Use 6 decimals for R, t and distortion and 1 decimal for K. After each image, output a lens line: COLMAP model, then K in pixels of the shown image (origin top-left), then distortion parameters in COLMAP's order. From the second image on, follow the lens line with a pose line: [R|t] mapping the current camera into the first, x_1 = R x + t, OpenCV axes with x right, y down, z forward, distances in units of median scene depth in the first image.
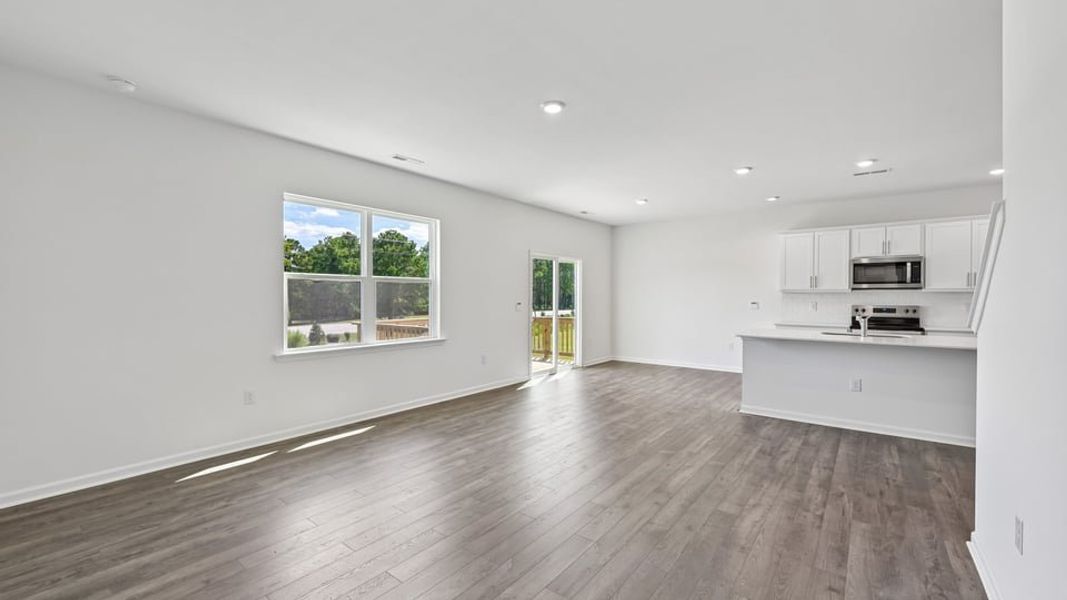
lens RADIAL K [[434.0, 0, 532.5], [0, 434.0, 299.6], [0, 0, 1]] dist [0.002971, -0.000674]
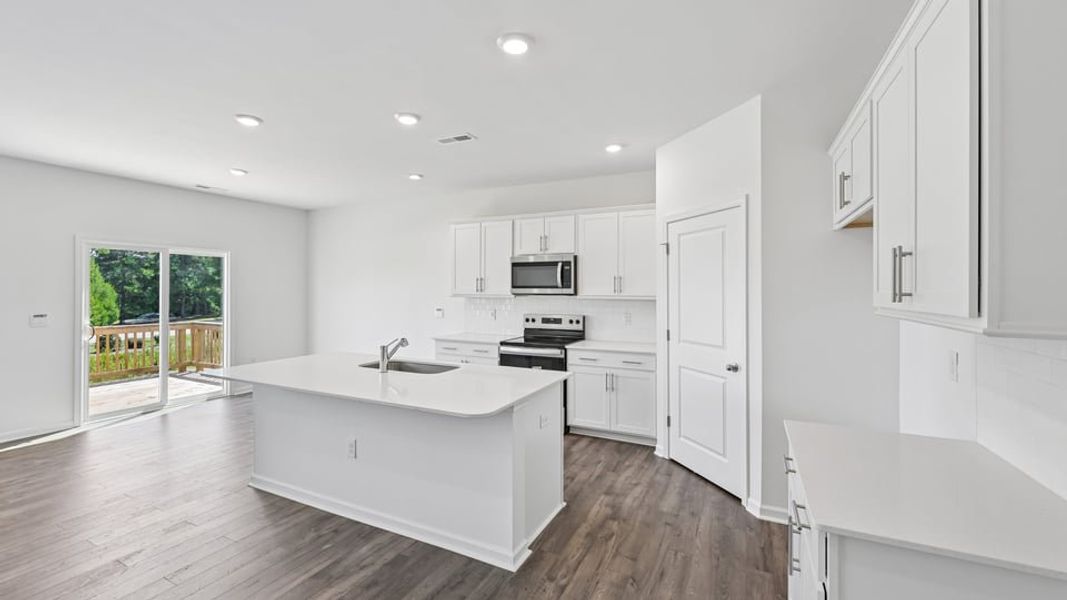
lens RADIAL K [[434.0, 0, 532.6], [0, 434.0, 290.4], [0, 0, 1]] dist [0.002971, -0.000674]
pose [[0.981047, 0.001025, 0.193765, 0.615366], [0.000080, 0.999984, -0.005694, -0.027234], [-0.193768, 0.005601, 0.981031, 0.208706]]
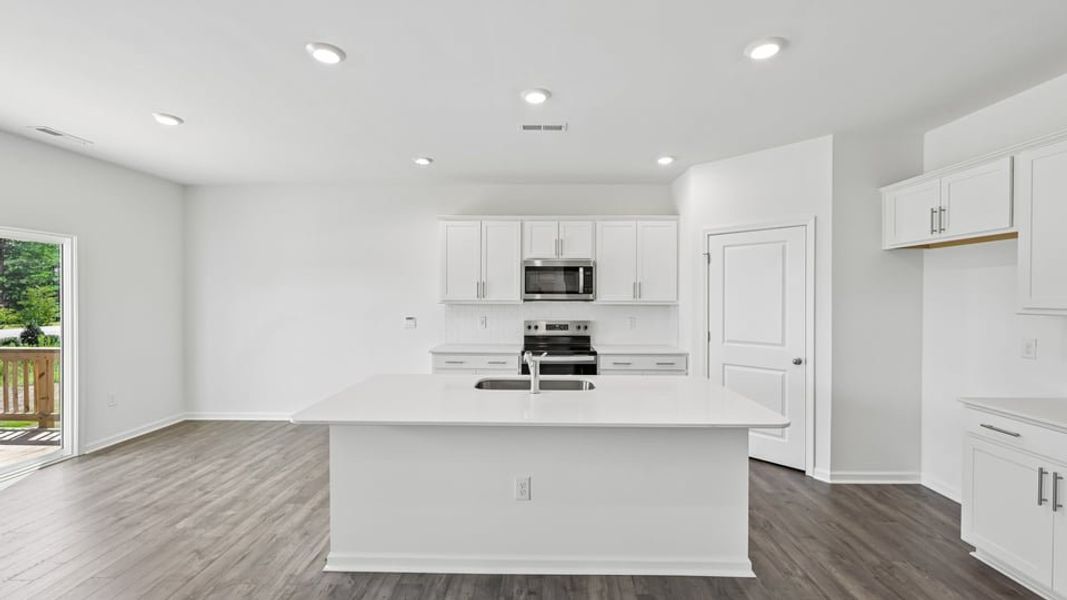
lens RADIAL K [[434.0, 0, 530.4], [0, 434.0, 299.5], [0, 0, 1]] dist [0.002971, -0.000674]
pose [[0.806894, -0.004328, 0.590680, 0.301717], [0.002699, 0.999990, 0.003641, -0.028459], [-0.590690, -0.001344, 0.806898, 0.388731]]
